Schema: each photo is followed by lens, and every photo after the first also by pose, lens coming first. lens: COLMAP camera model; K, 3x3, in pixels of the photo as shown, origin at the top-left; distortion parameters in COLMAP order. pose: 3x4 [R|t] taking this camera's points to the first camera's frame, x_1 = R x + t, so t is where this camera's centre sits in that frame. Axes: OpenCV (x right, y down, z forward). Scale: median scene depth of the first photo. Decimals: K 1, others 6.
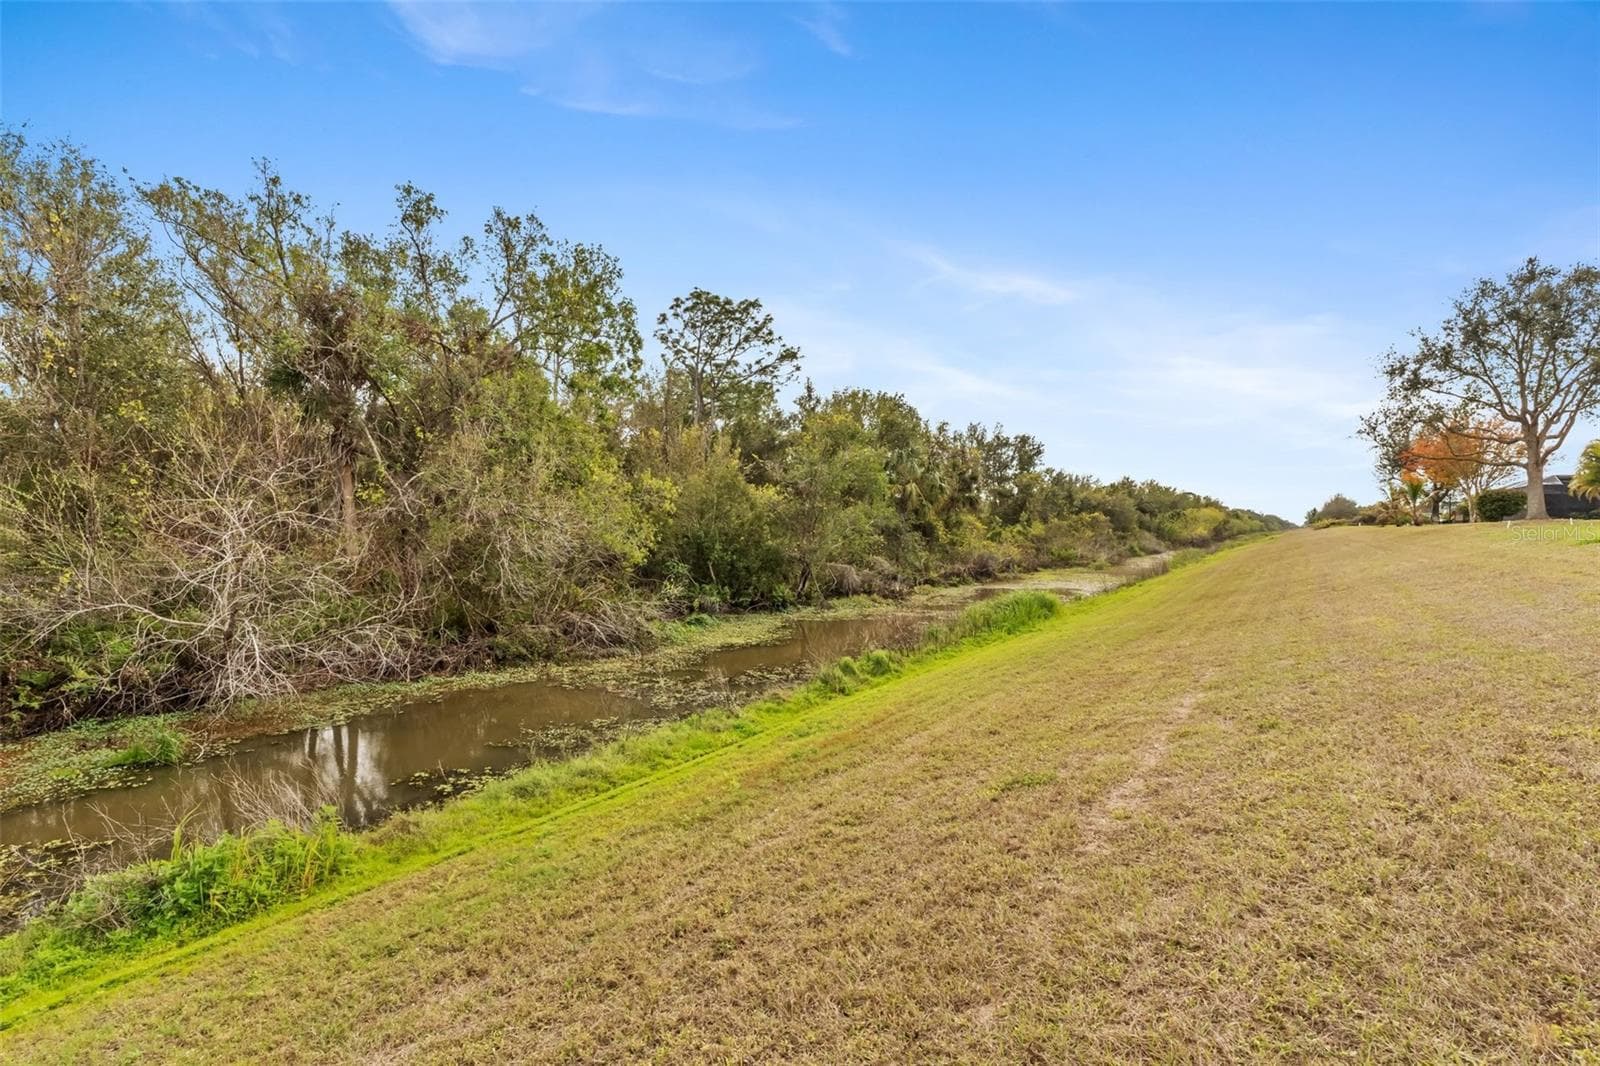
lens RADIAL K [[735.2, 0, 800.0], [0, 735.2, 533.0], [0, 0, 1]] dist [-0.004113, -0.000256]
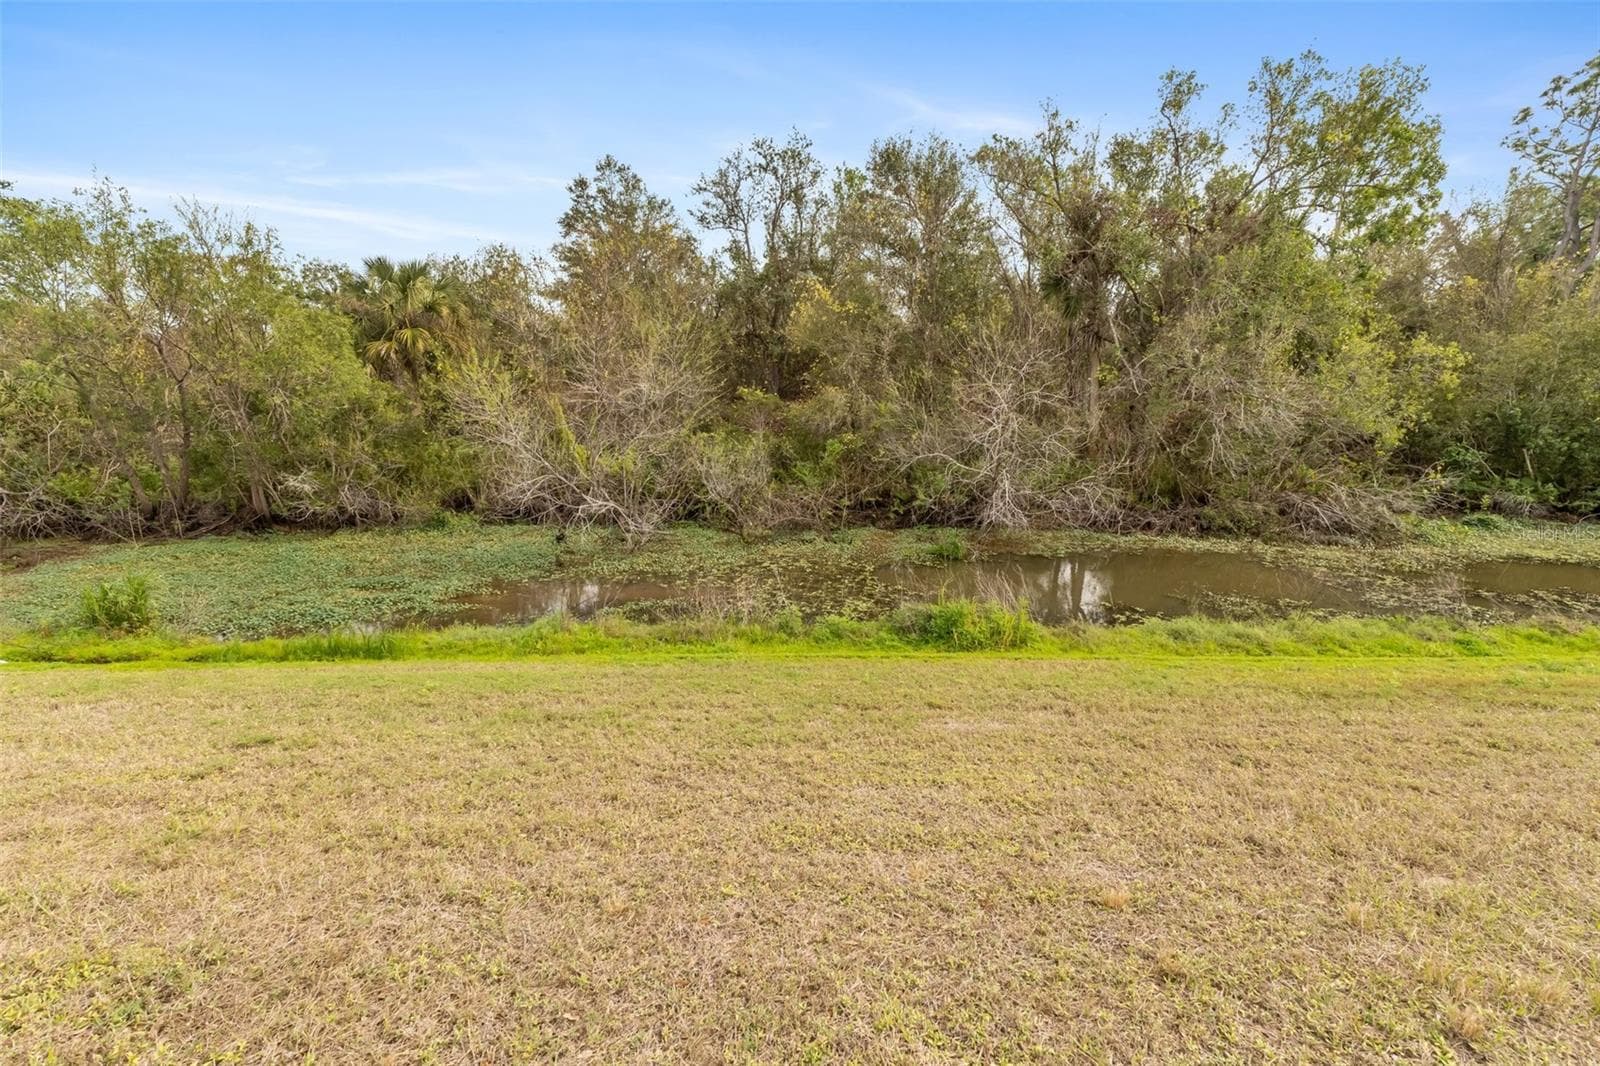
lens RADIAL K [[735.2, 0, 800.0], [0, 735.2, 533.0], [0, 0, 1]] dist [-0.004113, -0.000256]
pose [[0.551125, 0.144712, -0.821778, 0.144196], [-0.005613, 0.985467, 0.169772, -0.000369], [0.834404, -0.088953, 0.543928, -0.074463]]
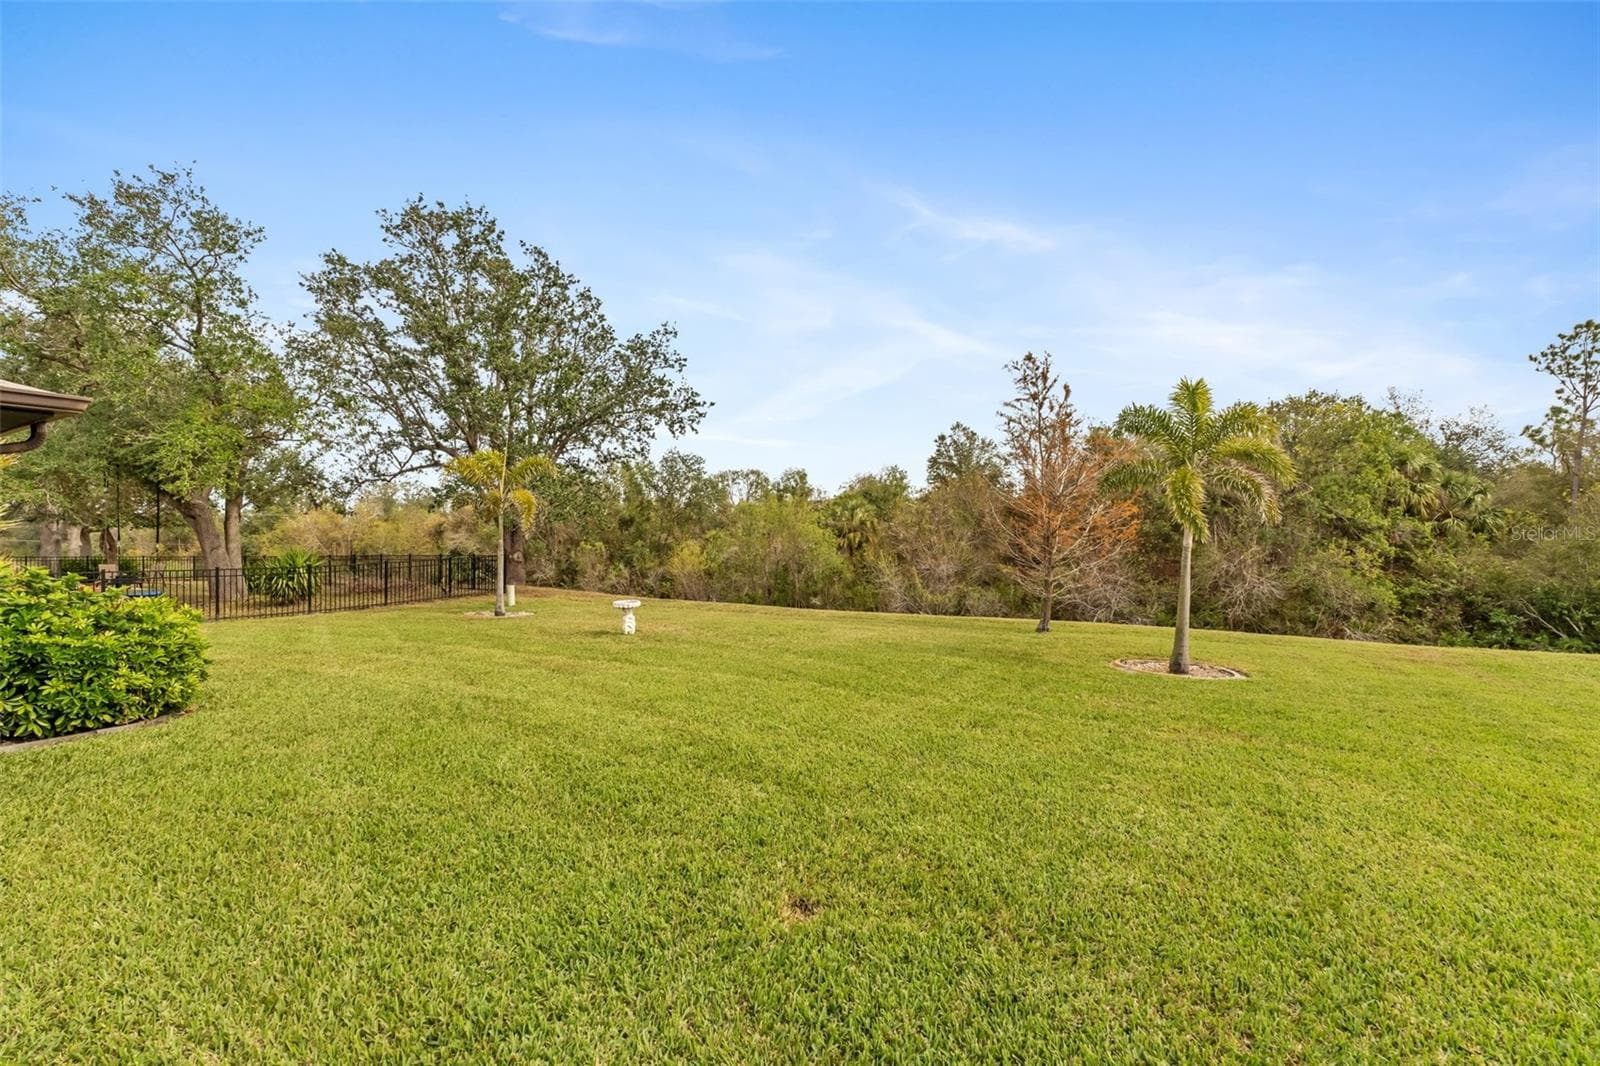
lens RADIAL K [[735.2, 0, 800.0], [0, 735.2, 533.0], [0, 0, 1]] dist [-0.004113, -0.000256]
pose [[0.085453, -0.010508, -0.996287, 1.036549], [-0.014158, 0.999831, -0.011759, -0.067297], [0.996242, 0.015111, 0.085290, -0.269615]]
